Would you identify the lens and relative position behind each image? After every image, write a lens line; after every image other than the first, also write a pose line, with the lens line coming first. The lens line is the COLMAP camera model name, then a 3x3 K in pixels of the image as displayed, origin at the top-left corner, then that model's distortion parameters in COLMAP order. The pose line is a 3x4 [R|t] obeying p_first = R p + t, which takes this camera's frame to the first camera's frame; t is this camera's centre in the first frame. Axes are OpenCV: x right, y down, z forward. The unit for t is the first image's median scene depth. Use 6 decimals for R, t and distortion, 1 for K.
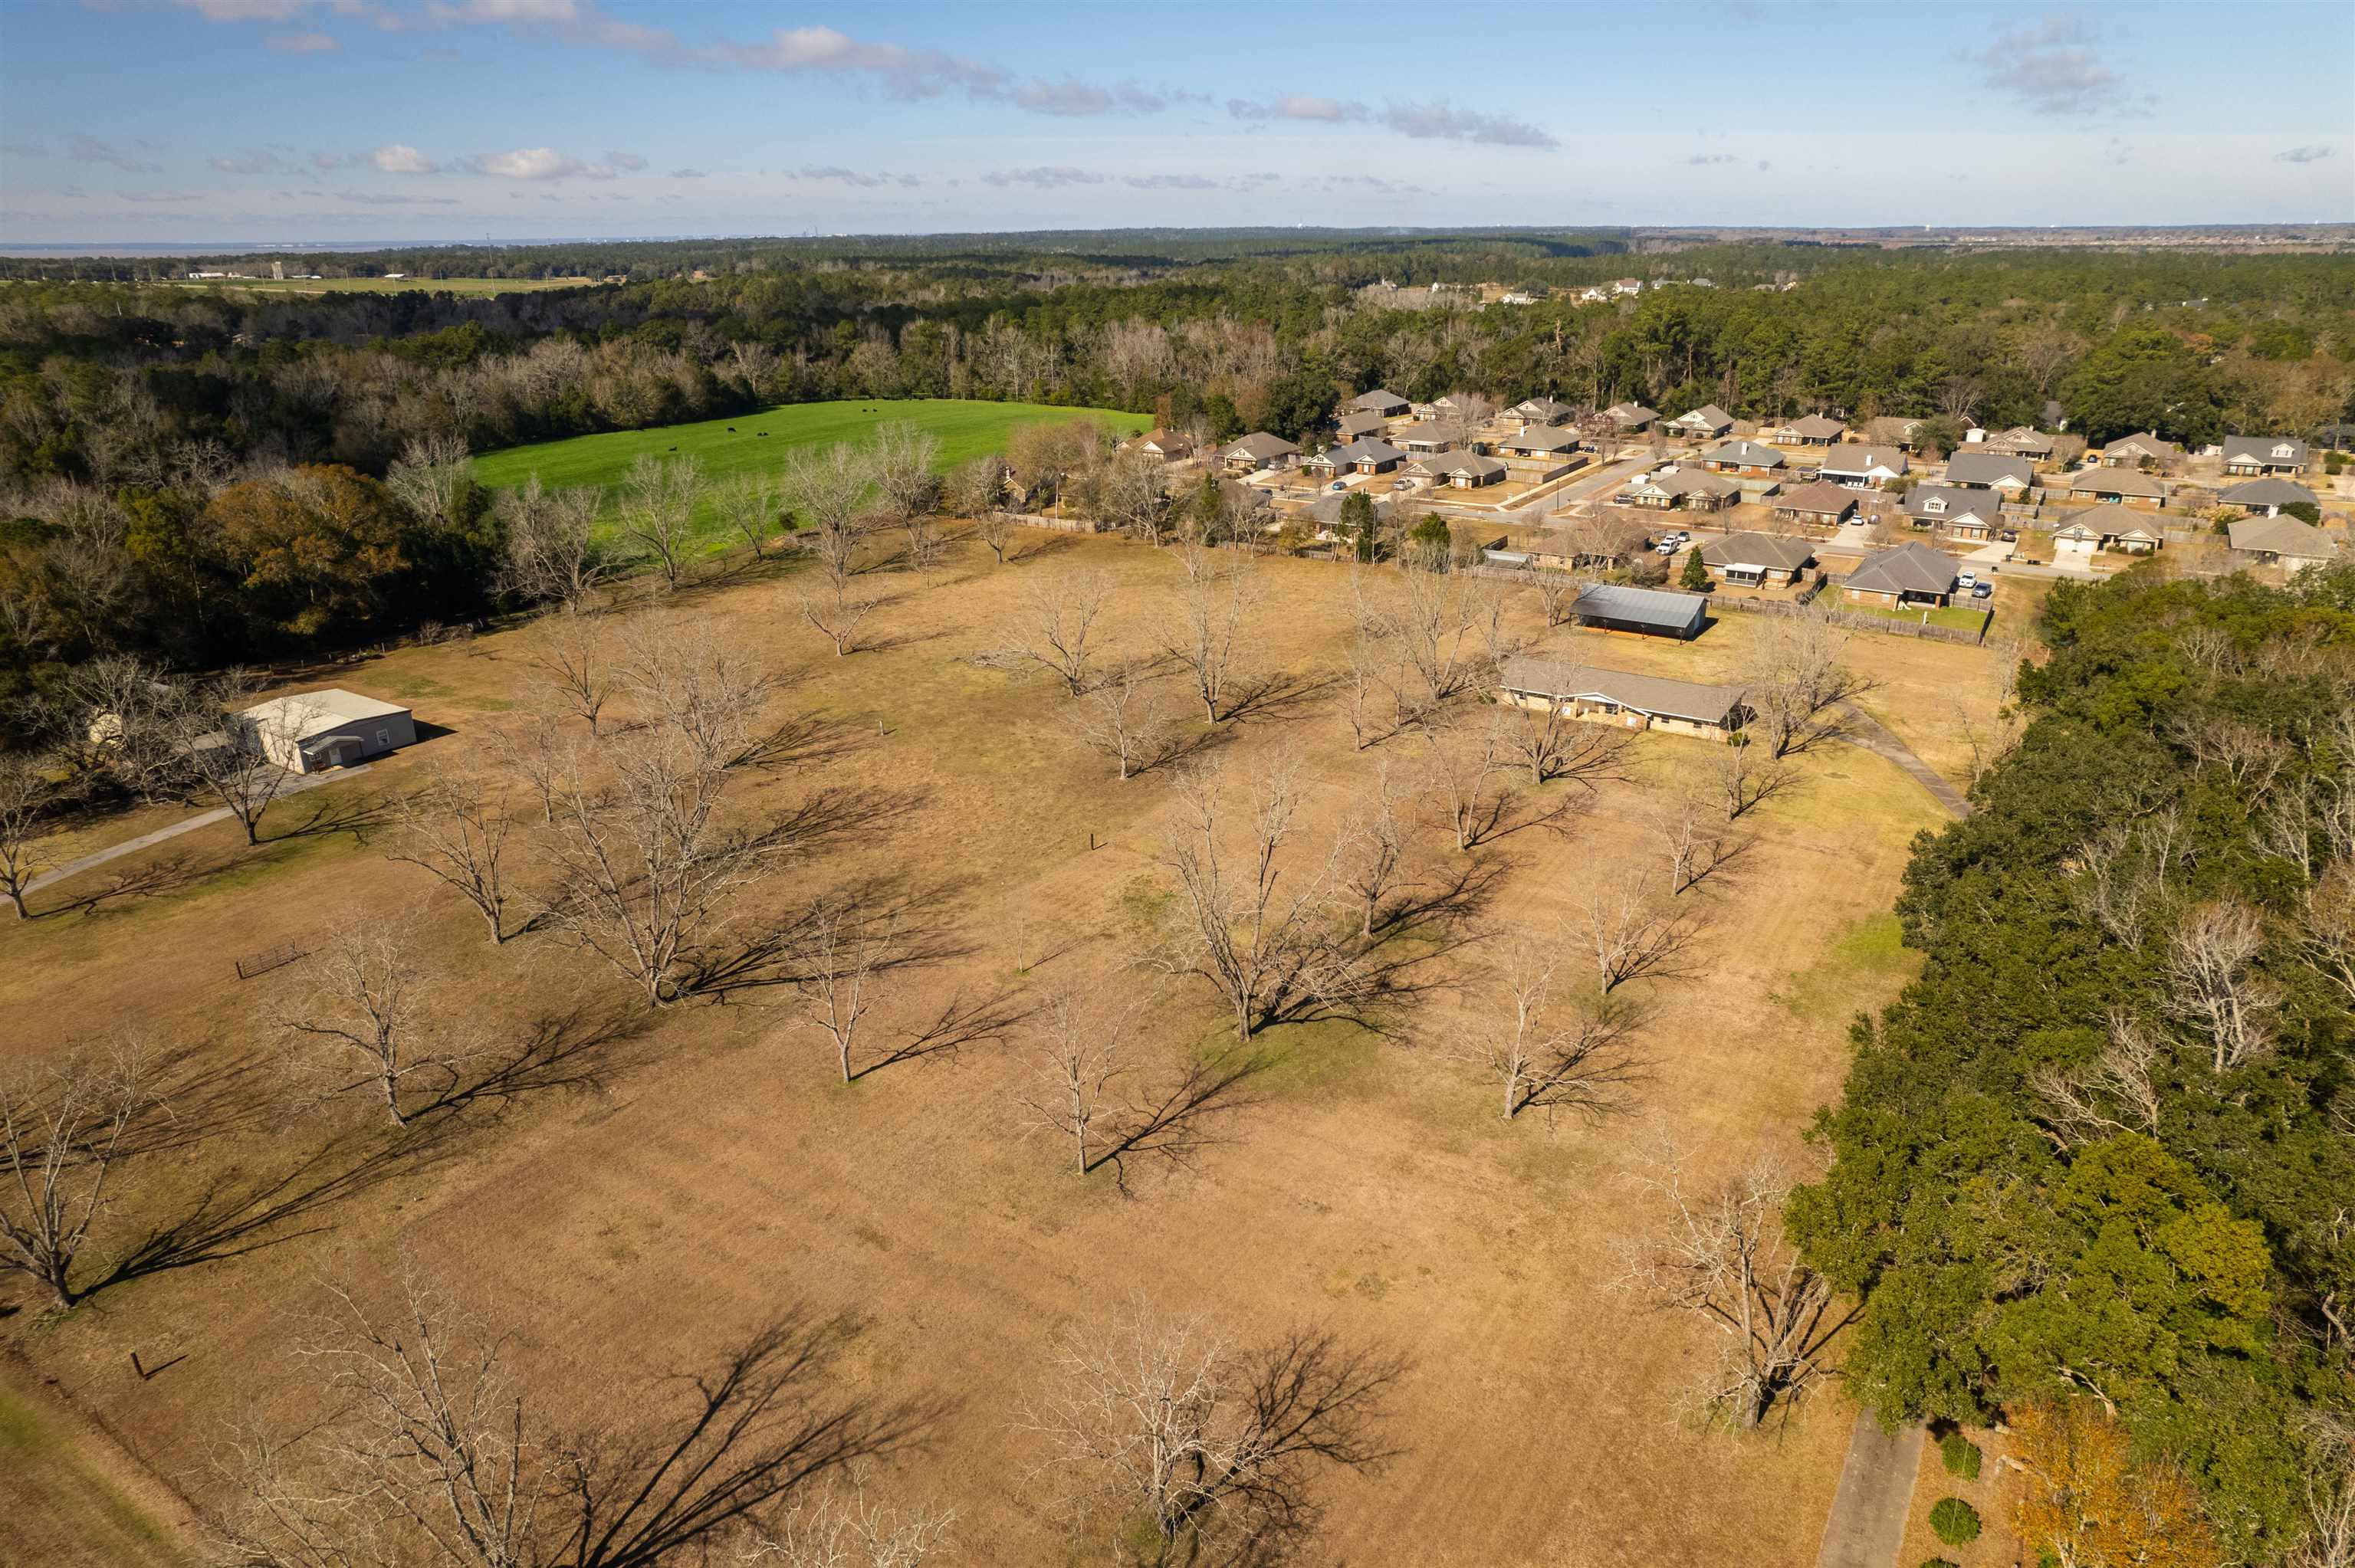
lens RADIAL K [[1518.9, 0, 1185.6], [0, 1518.9, 776.8], [0, 0, 1]] dist [-0.074706, 0.071730]
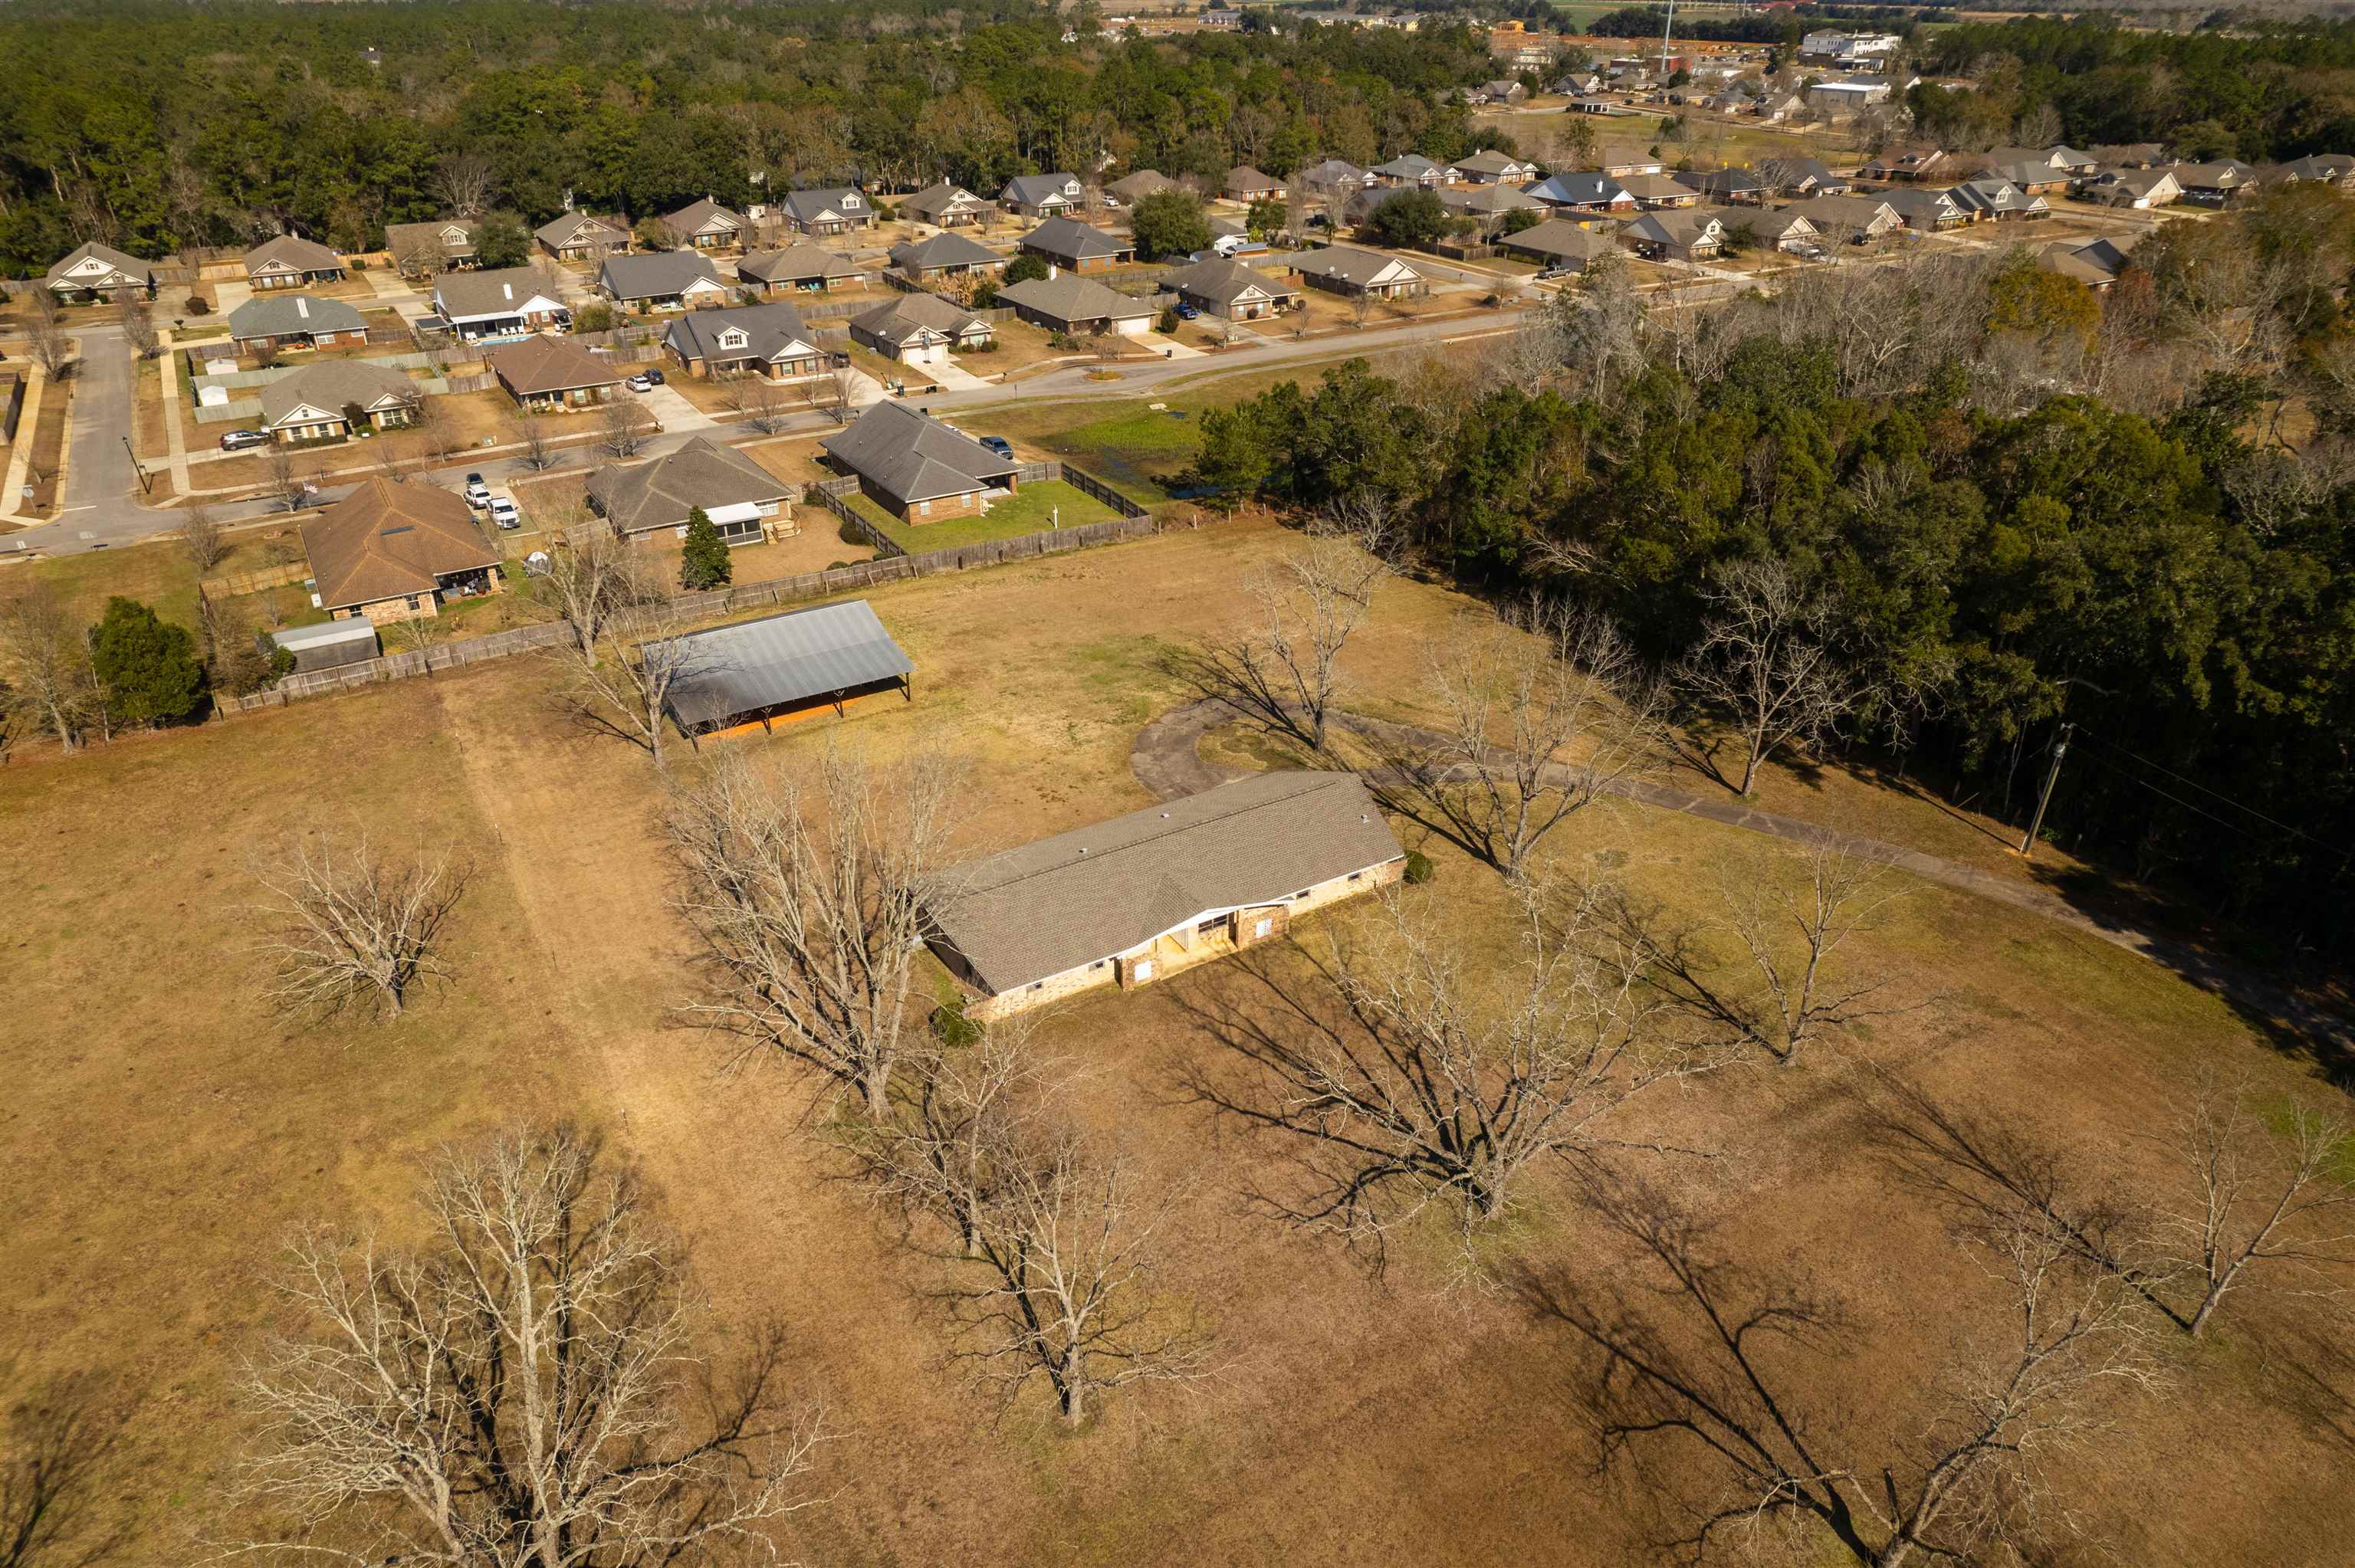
lens RADIAL K [[1518.9, 0, 1185.6], [0, 1518.9, 776.8], [0, 0, 1]] dist [-0.074706, 0.071730]
pose [[0.436941, -0.420589, 0.795102, -0.074650], [0.306882, 0.900615, 0.307758, -0.218003], [-0.845521, 0.109531, 0.522587, 0.699870]]
